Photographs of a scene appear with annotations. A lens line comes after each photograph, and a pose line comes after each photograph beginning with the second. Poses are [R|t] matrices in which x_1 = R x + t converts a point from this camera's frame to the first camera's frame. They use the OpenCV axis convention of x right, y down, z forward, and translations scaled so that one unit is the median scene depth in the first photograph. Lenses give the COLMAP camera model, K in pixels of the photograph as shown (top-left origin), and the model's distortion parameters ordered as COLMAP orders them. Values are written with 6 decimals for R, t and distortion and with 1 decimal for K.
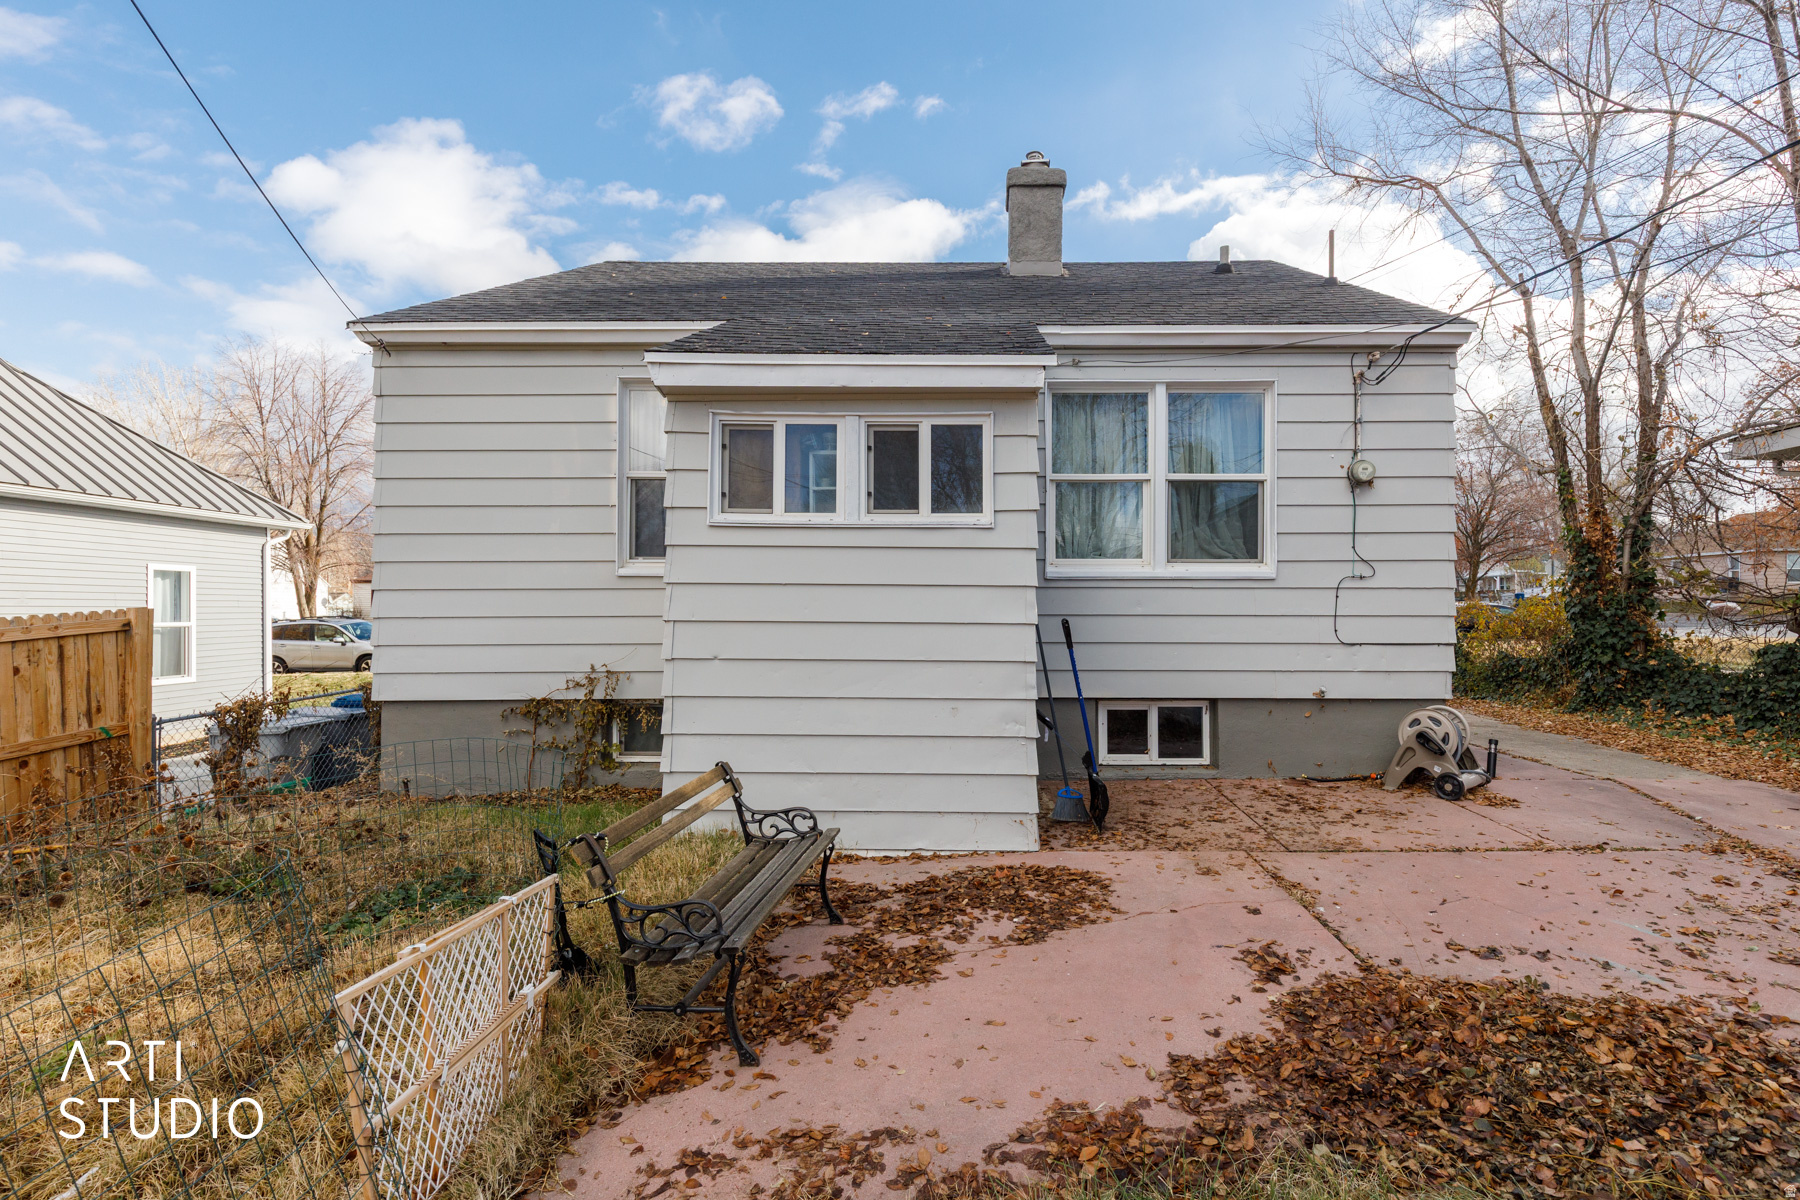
lens RADIAL K [[905.4, 0, 901.8], [0, 905.4, 614.7], [0, 0, 1]] dist [0.003571, -0.000441]
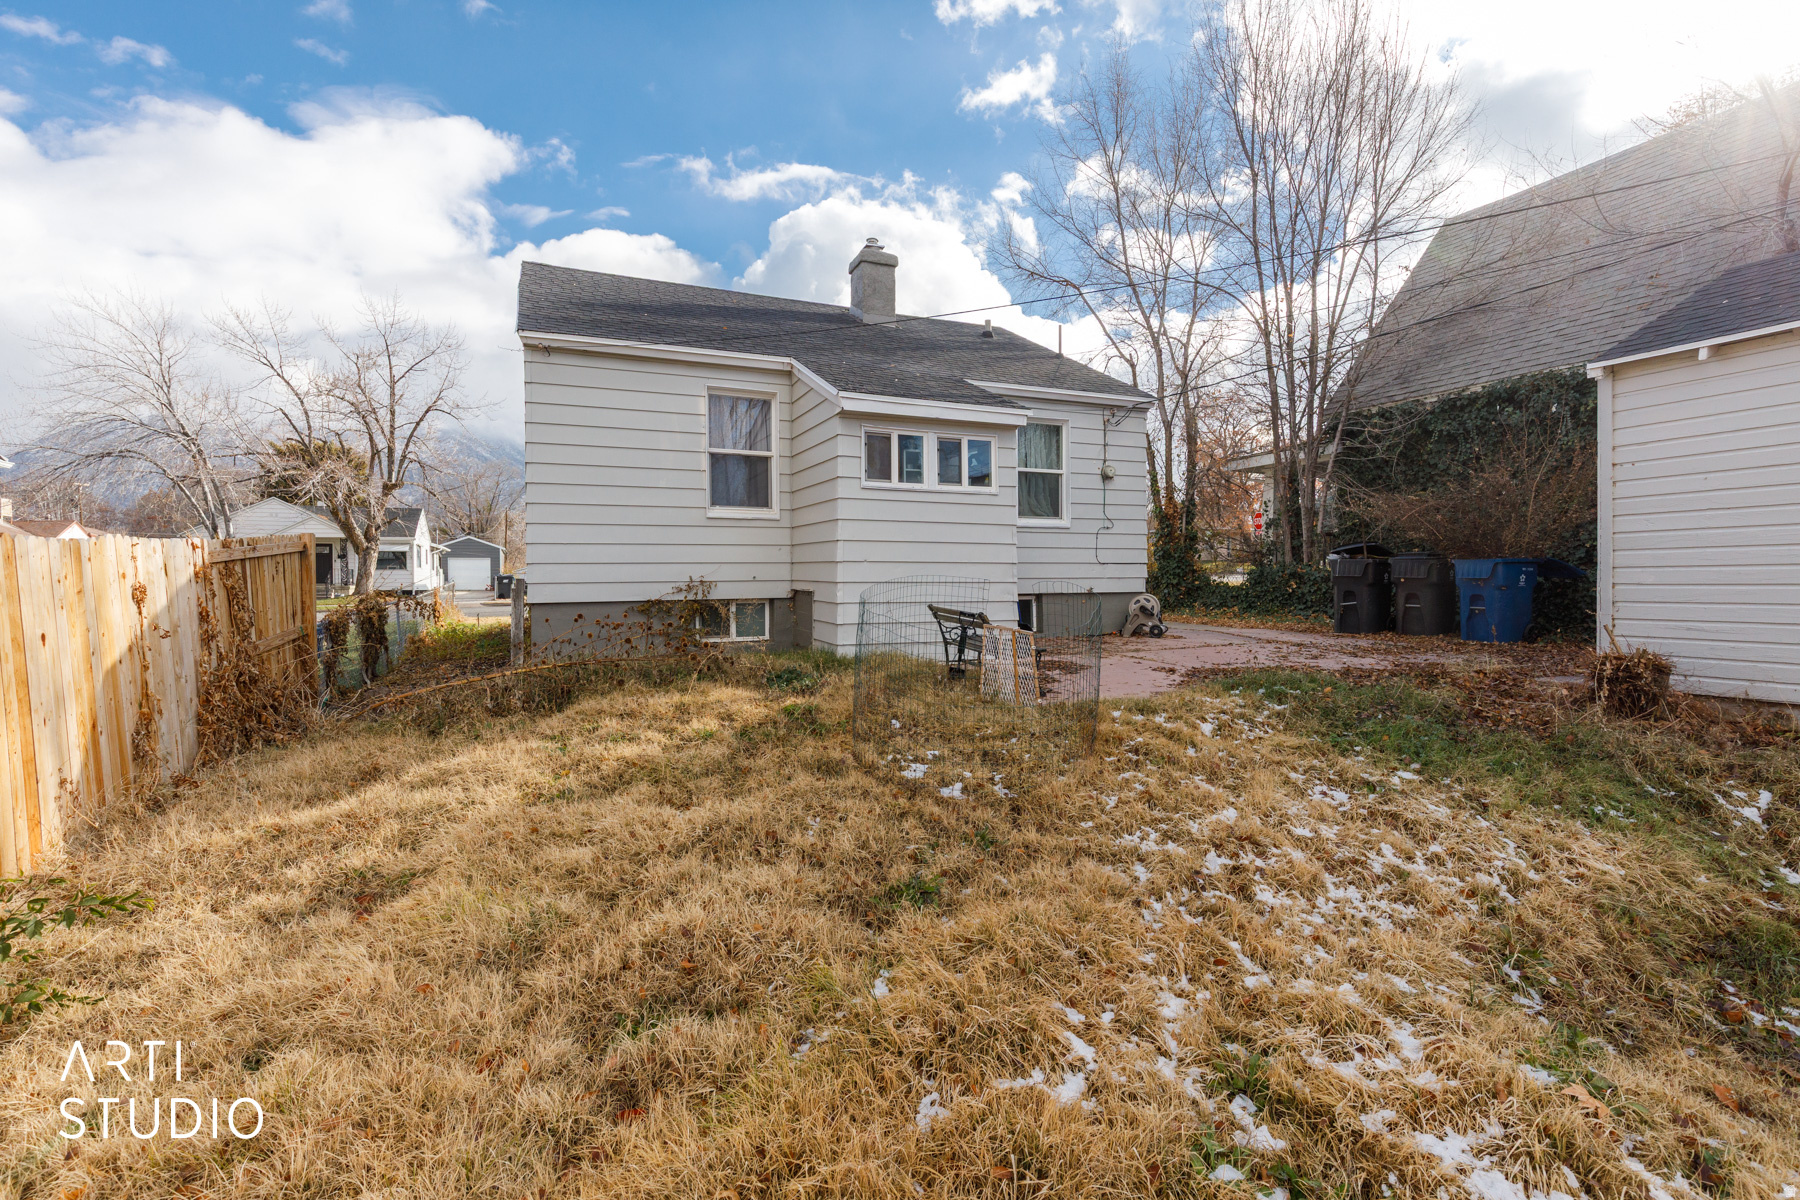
lens RADIAL K [[832.0, 0, 897.8], [0, 832.0, 586.2], [0, 0, 1]] dist [0.007207, 0.000268]
pose [[0.911030, -0.009427, 0.412232, -0.601084], [0.004876, 0.999915, 0.012090, 0.056589], [-0.412311, -0.009004, 0.910999, -0.394034]]
